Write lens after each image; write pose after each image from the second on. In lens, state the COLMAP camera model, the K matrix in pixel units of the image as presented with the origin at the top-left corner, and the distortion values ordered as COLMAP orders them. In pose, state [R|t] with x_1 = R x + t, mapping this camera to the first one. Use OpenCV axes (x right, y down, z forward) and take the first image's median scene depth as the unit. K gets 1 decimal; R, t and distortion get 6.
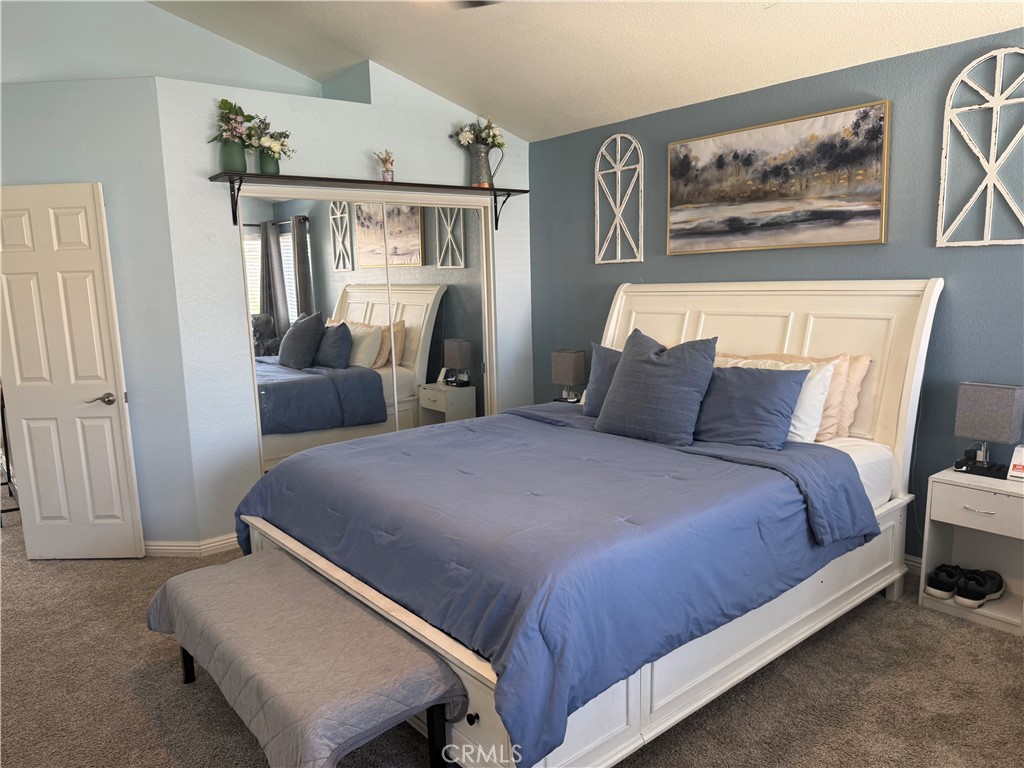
lens RADIAL K [[741.2, 0, 510.9], [0, 741.2, 390.1], [0, 0, 1]] dist [0.067050, -0.069731]
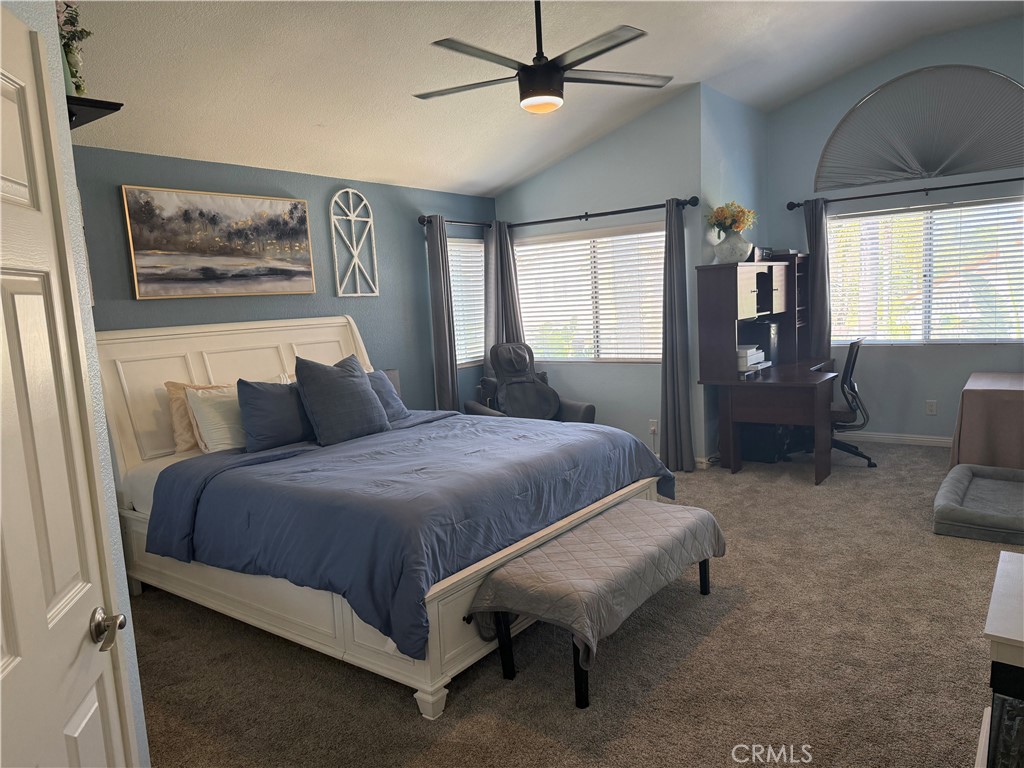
lens RADIAL K [[741.2, 0, 510.0], [0, 741.2, 385.0], [0, 0, 1]] dist [0.067050, -0.069731]
pose [[-0.221373, -0.055649, 0.973600, -0.957253], [0.230620, 0.967064, 0.107713, -0.080590], [-0.947527, 0.248377, -0.201248, 0.885852]]
